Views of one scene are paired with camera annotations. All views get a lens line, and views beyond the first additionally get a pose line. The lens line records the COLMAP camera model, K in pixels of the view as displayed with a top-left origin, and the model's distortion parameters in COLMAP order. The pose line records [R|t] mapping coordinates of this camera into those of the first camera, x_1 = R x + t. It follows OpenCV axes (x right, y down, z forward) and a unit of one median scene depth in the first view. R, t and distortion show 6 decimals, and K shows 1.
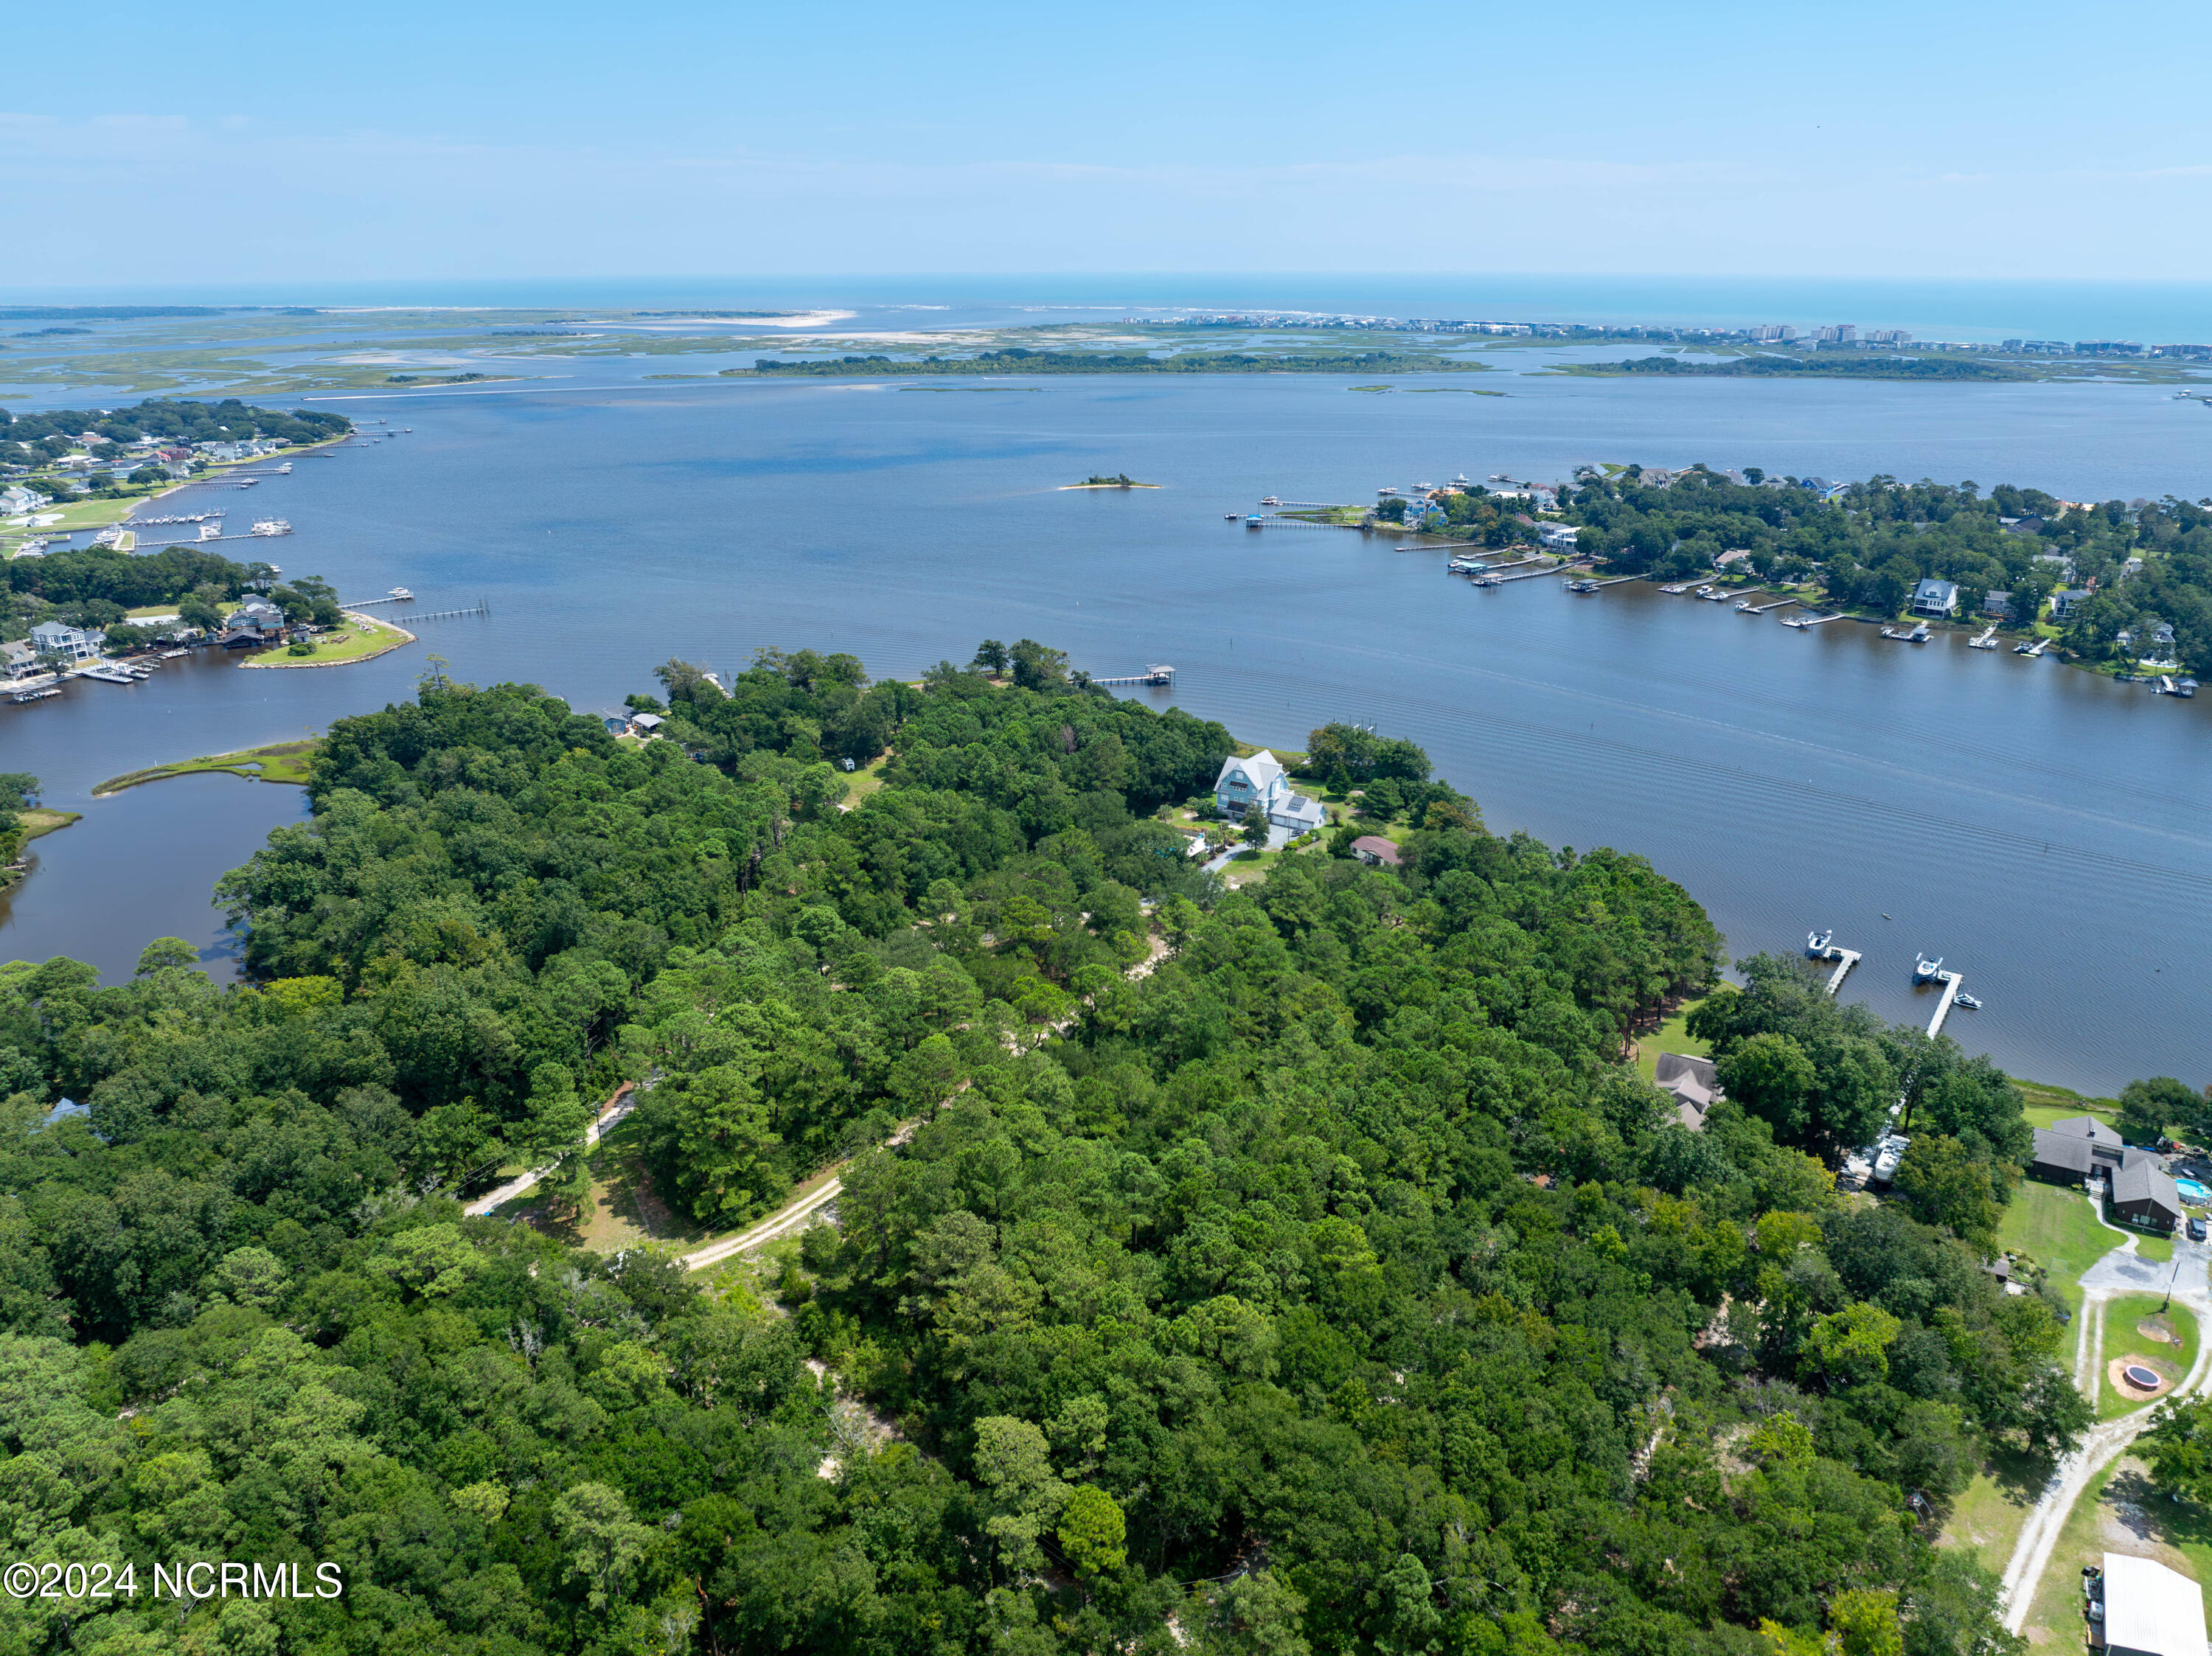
lens RADIAL K [[1556.7, 0, 1114.7], [0, 1556.7, 832.5], [0, 0, 1]] dist [-0.041706, 0.005648]
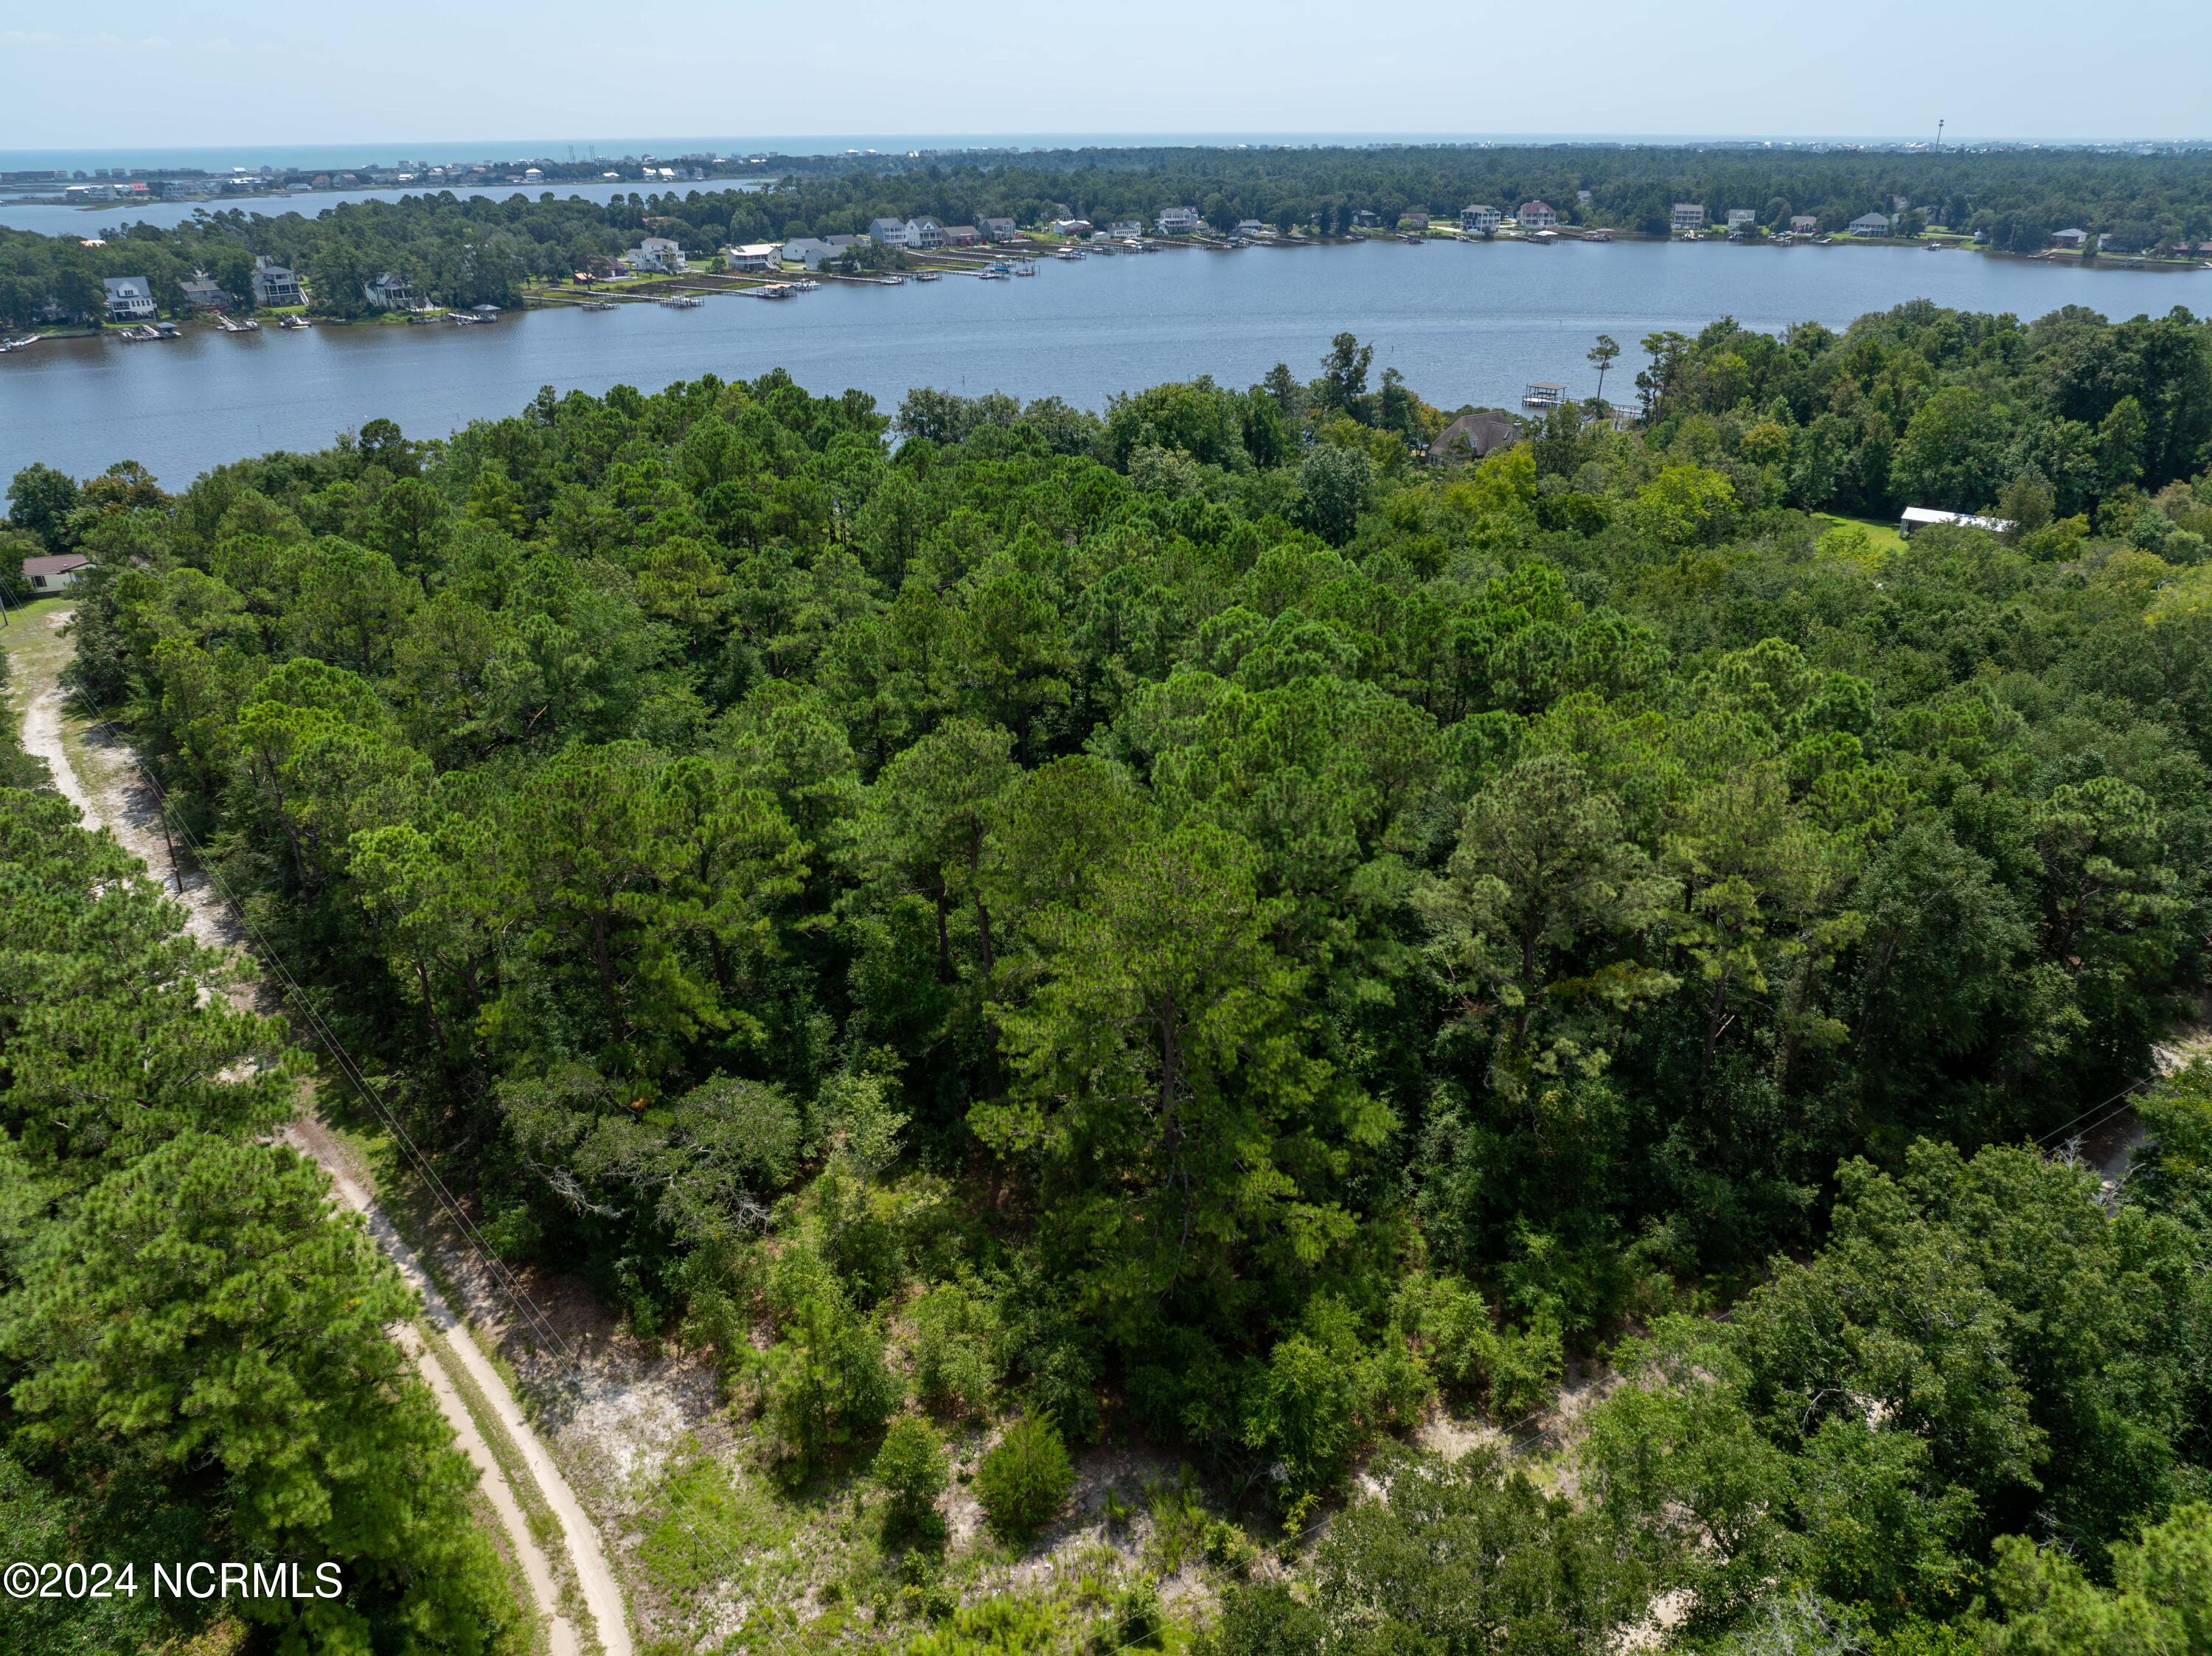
lens RADIAL K [[1562.7, 0, 1112.9], [0, 1562.7, 825.2], [0, 0, 1]] dist [-0.045957, 0.014426]
pose [[0.283173, -0.393594, 0.874584, -0.222439], [0.335228, 0.895009, 0.294246, 0.052598], [-0.898574, 0.209863, 0.385386, 0.450321]]
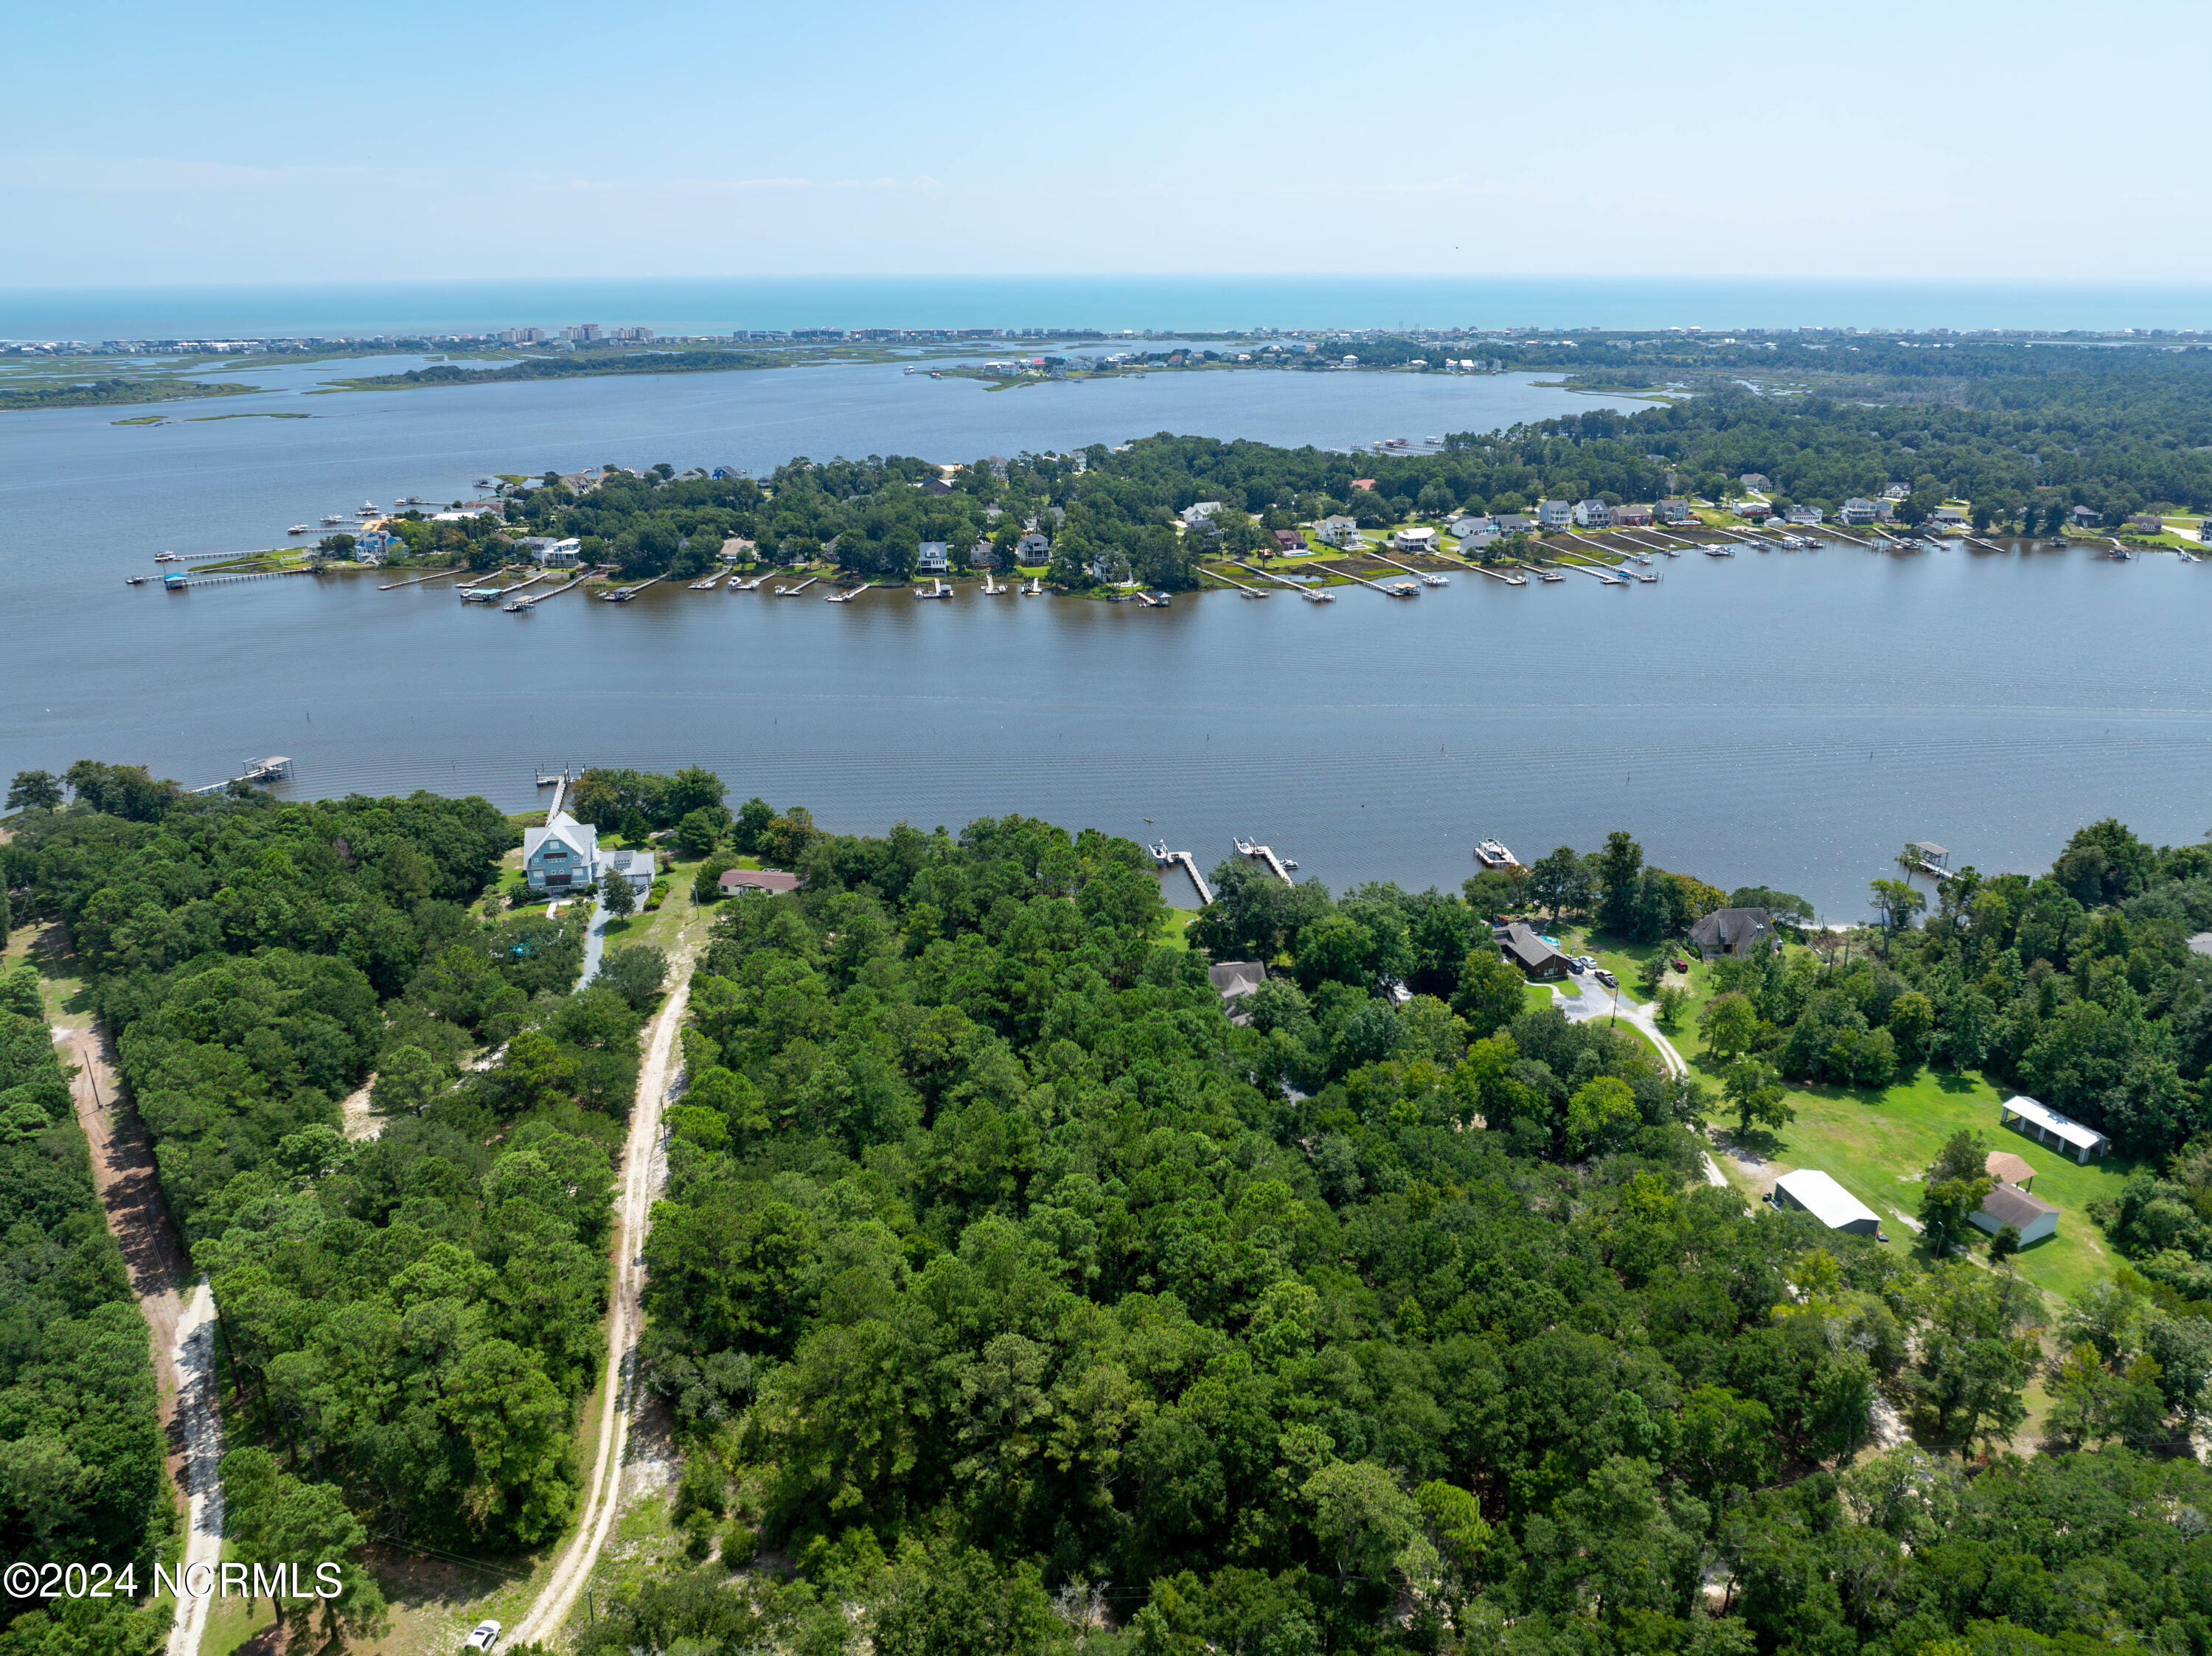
lens RADIAL K [[1556.7, 0, 1114.7], [0, 1556.7, 832.5], [0, 0, 1]] dist [-0.041706, 0.005648]
pose [[0.715707, -0.239766, 0.655954, -0.266810], [0.241744, 0.966212, 0.089407, -0.045208], [-0.655228, 0.094584, 0.749487, 0.130200]]
